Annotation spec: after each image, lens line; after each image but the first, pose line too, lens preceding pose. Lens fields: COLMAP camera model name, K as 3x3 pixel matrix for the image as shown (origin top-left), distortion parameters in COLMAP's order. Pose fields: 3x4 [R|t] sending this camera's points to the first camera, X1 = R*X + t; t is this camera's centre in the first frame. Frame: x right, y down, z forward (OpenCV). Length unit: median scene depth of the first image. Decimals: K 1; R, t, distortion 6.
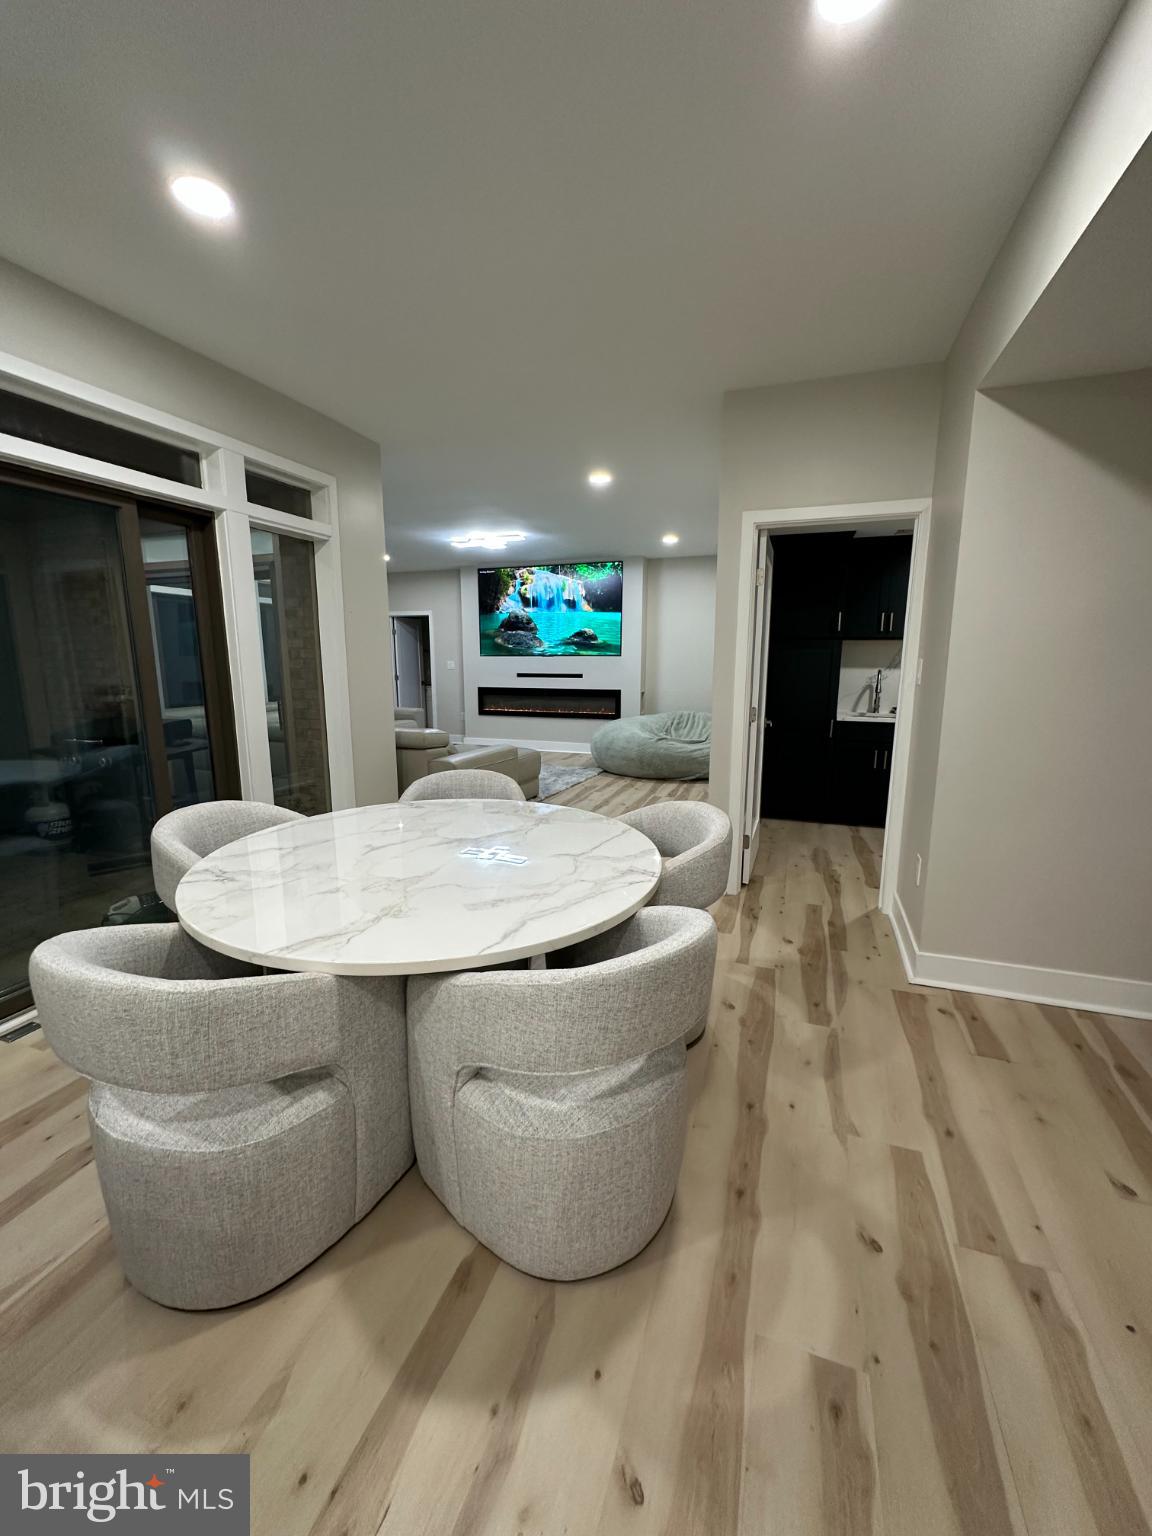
lens RADIAL K [[611.2, 0, 576.0], [0, 611.2, 768.0], [0, 0, 1]] dist [-0.006854, -0.000016]
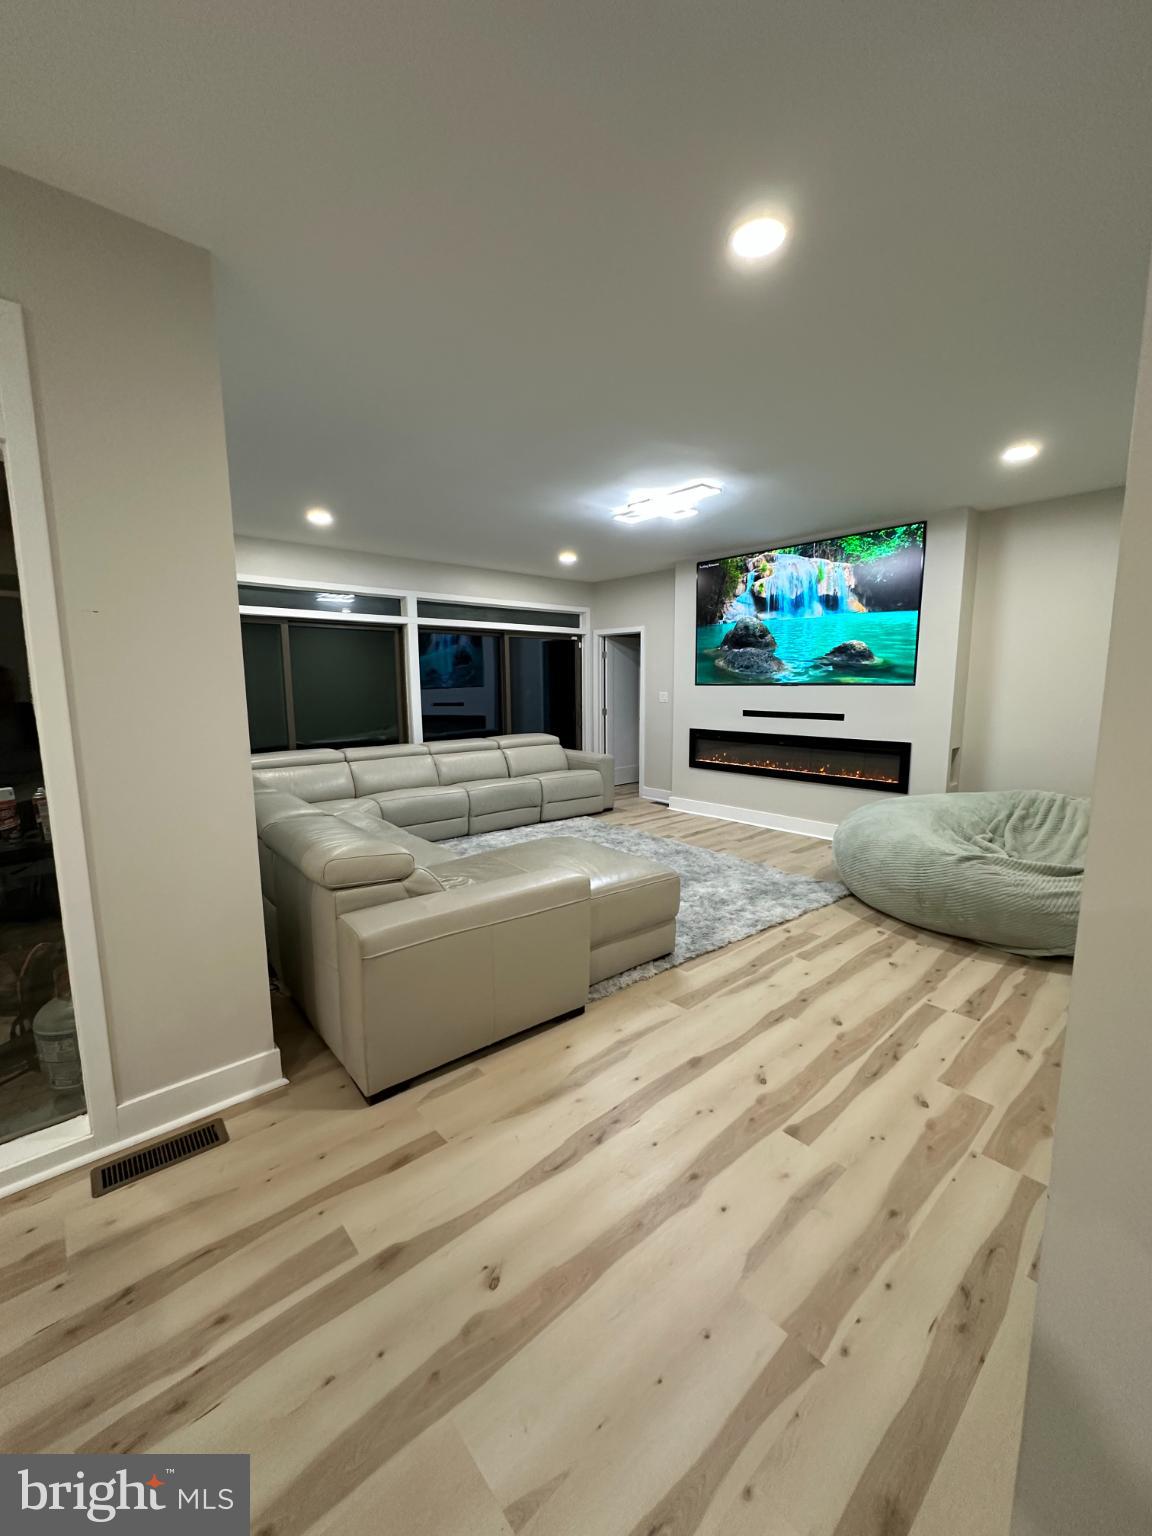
lens RADIAL K [[611.2, 0, 576.0], [0, 611.2, 768.0], [0, 0, 1]] dist [-0.006854, -0.000016]
pose [[0.872857, 0.062141, -0.484004, 0.076263], [-0.079735, 0.996690, -0.015831, -0.068670], [0.481418, 0.052410, 0.874923, 0.335365]]
